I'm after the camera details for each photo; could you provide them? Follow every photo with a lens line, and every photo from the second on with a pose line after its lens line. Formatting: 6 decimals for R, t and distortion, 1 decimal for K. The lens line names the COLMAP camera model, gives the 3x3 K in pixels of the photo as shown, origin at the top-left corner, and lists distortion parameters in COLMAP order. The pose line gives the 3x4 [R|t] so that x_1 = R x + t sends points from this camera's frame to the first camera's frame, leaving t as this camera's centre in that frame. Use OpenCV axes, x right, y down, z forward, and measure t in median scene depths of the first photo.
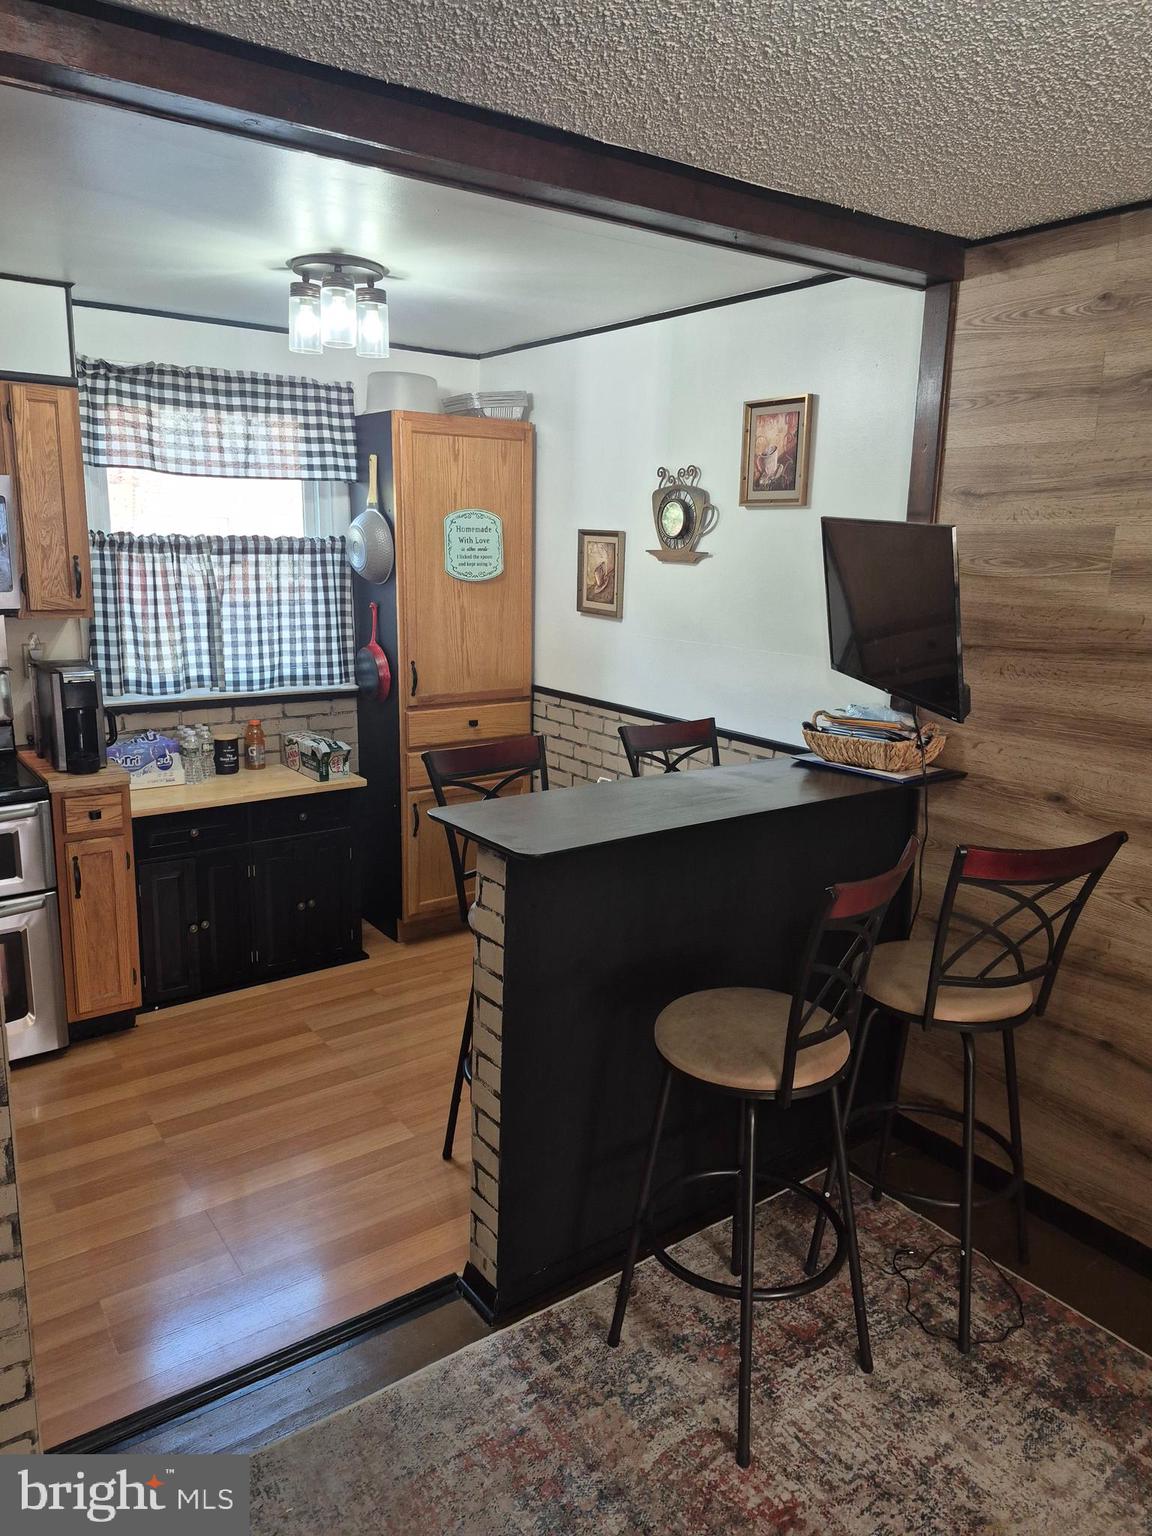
lens RADIAL K [[1063.4, 0, 588.8], [0, 1063.4, 744.9], [0, 0, 1]] dist [0.095749, -0.111135]
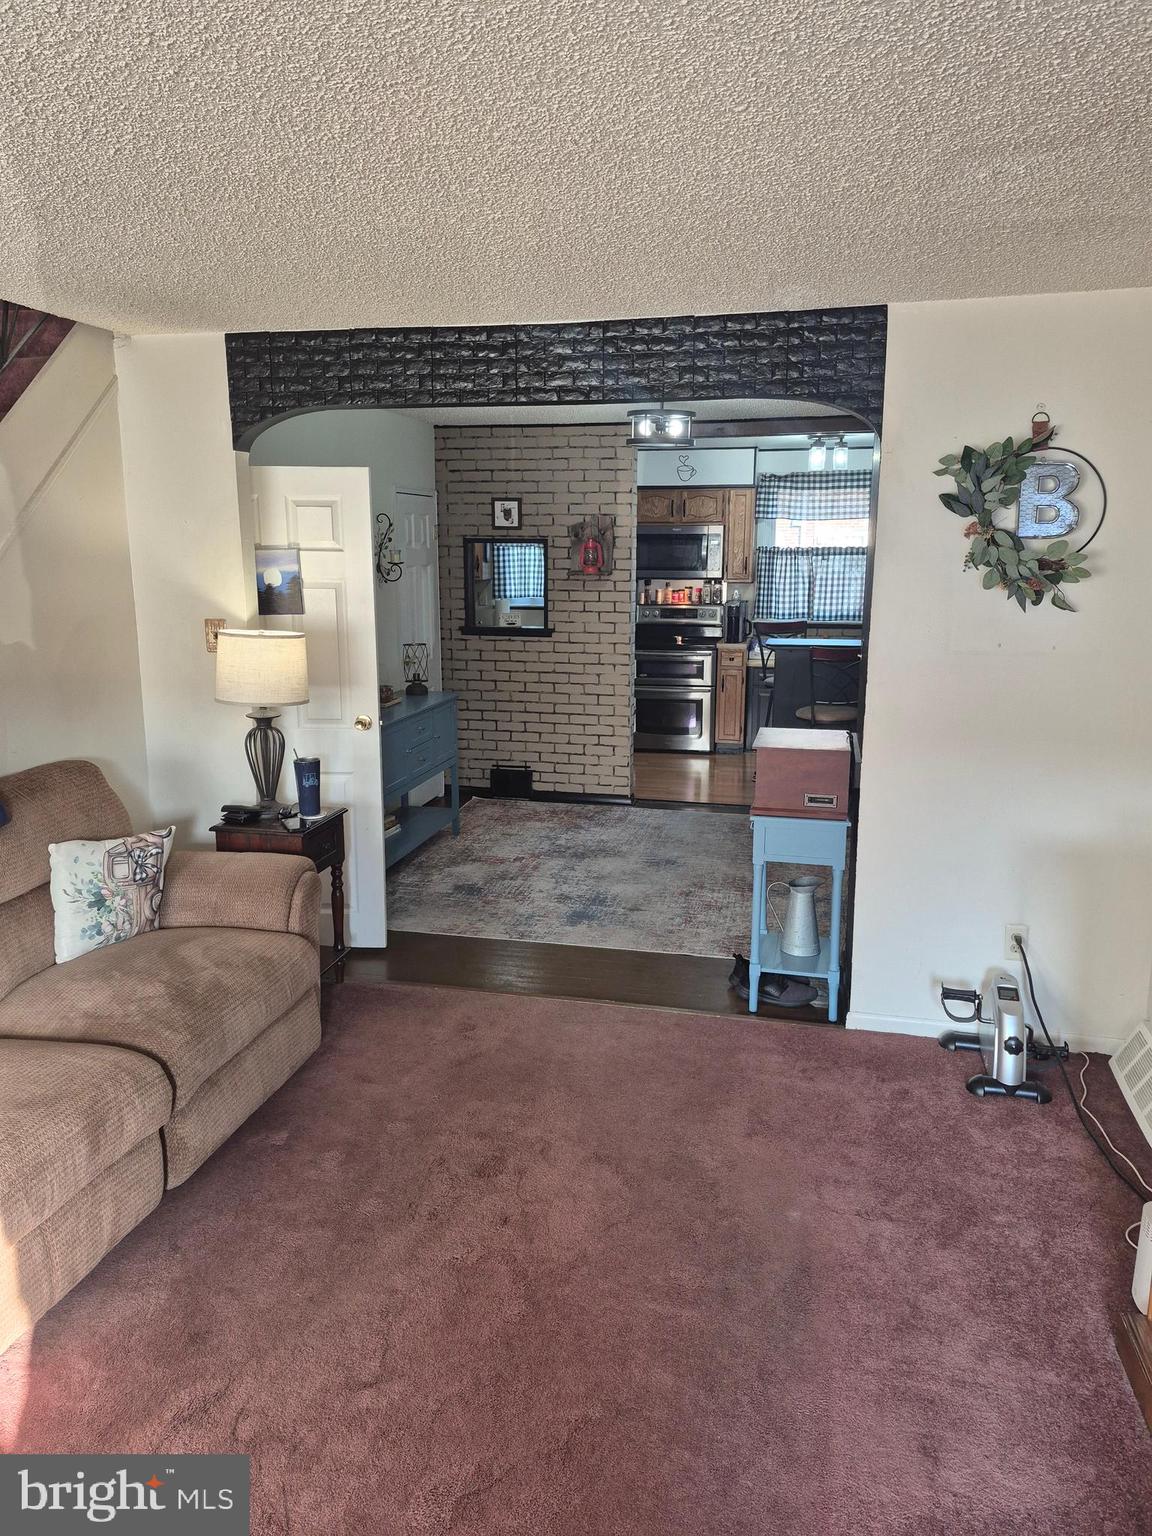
lens RADIAL K [[1063.4, 0, 583.7], [0, 1063.4, 760.7], [0, 0, 1]] dist [0.095749, -0.111135]
pose [[0.657356, 0.131515, -0.742015, 1.065990], [-0.133950, 0.989365, 0.056688, 0.182101], [0.741579, 0.062129, 0.667982, -0.808622]]
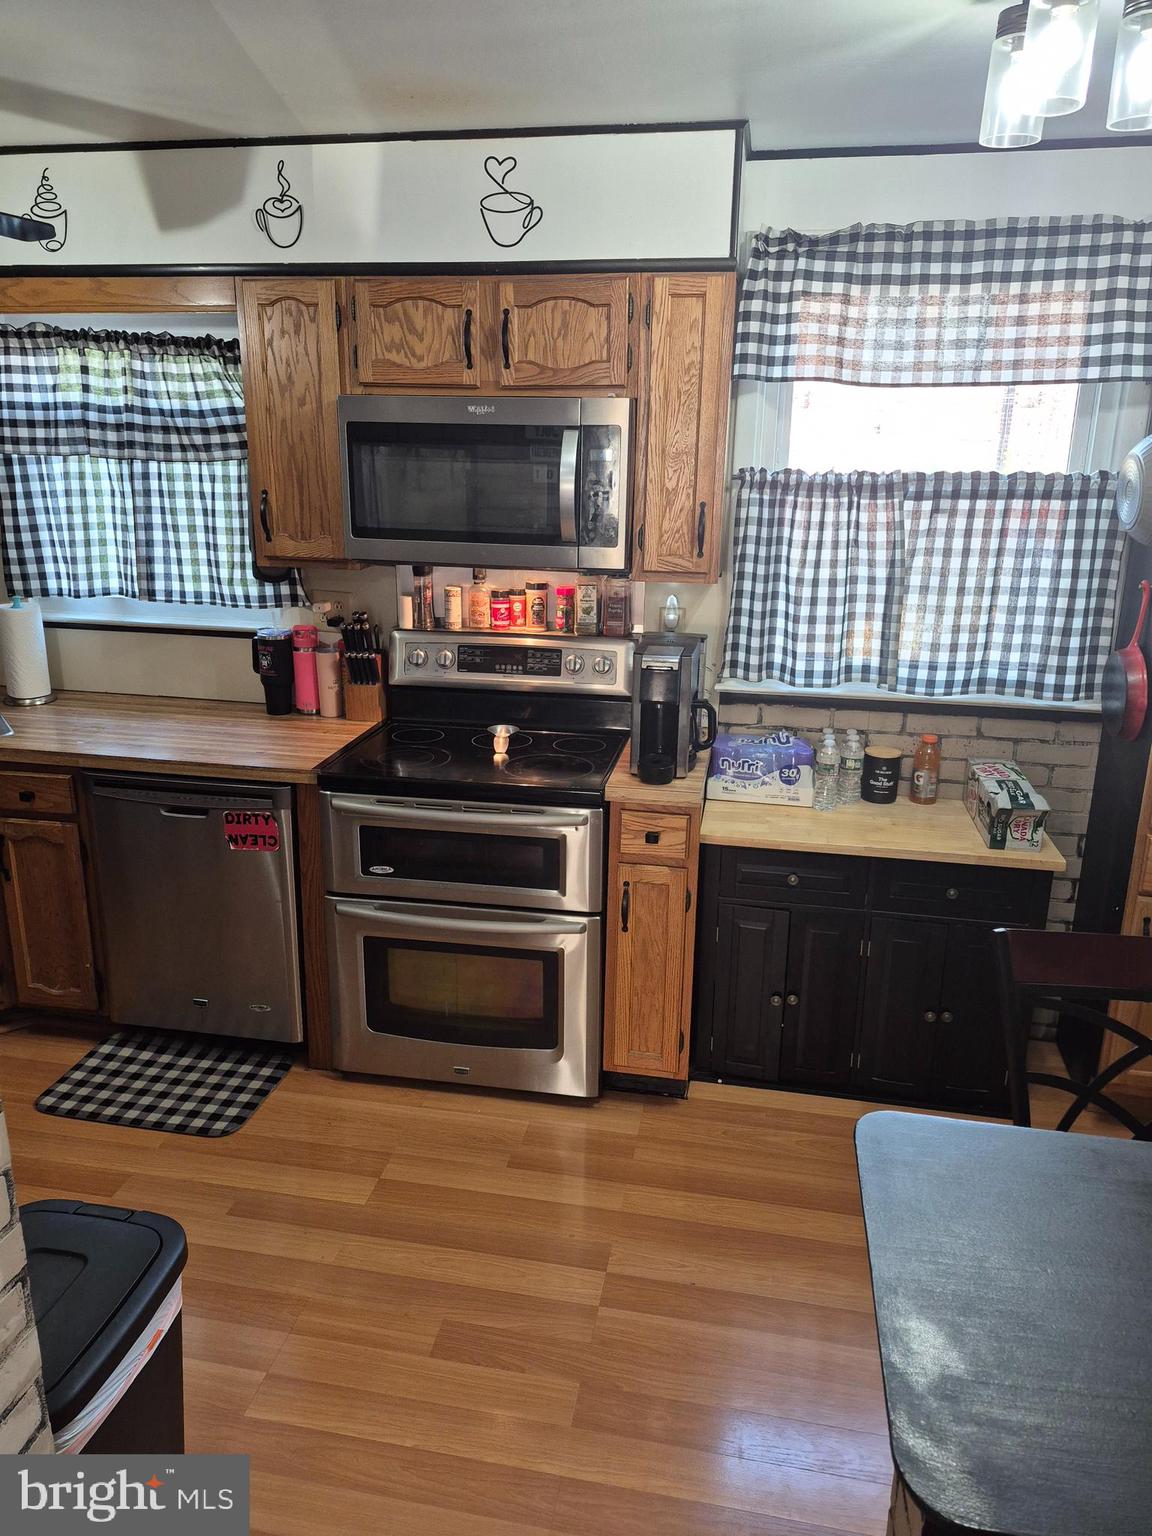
lens RADIAL K [[1063.4, 0, 564.7], [0, 1063.4, 754.6], [0, 0, 1]] dist [0.095749, -0.111135]
pose [[0.680955, 0.191377, -0.706877, 0.032088], [-0.140994, 0.981453, 0.129890, -0.077041], [0.718624, 0.011216, 0.695308, 0.368839]]
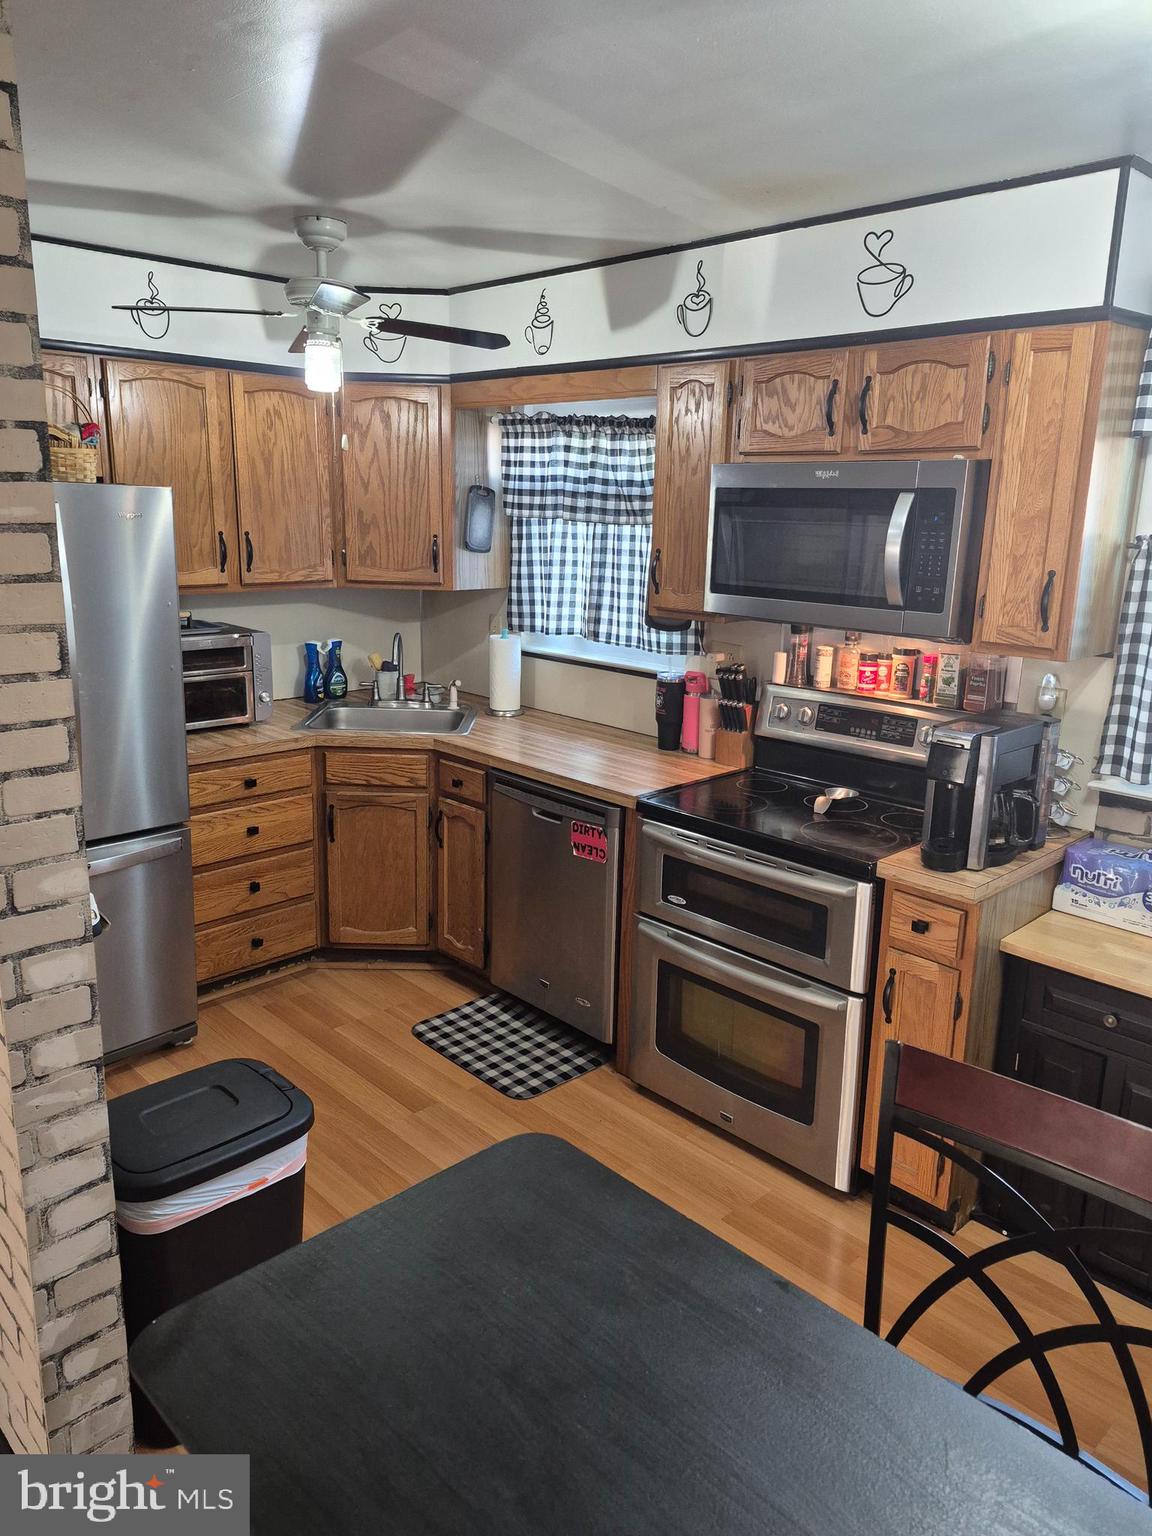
lens RADIAL K [[1063.4, 0, 573.6], [0, 1063.4, 748.5], [0, 0, 1]] dist [0.095749, -0.111135]
pose [[0.135274, 0.204412, -0.969493, 0.165142], [-0.212621, 0.961681, 0.173098, -0.111544], [0.967726, 0.182719, 0.173553, 0.559961]]
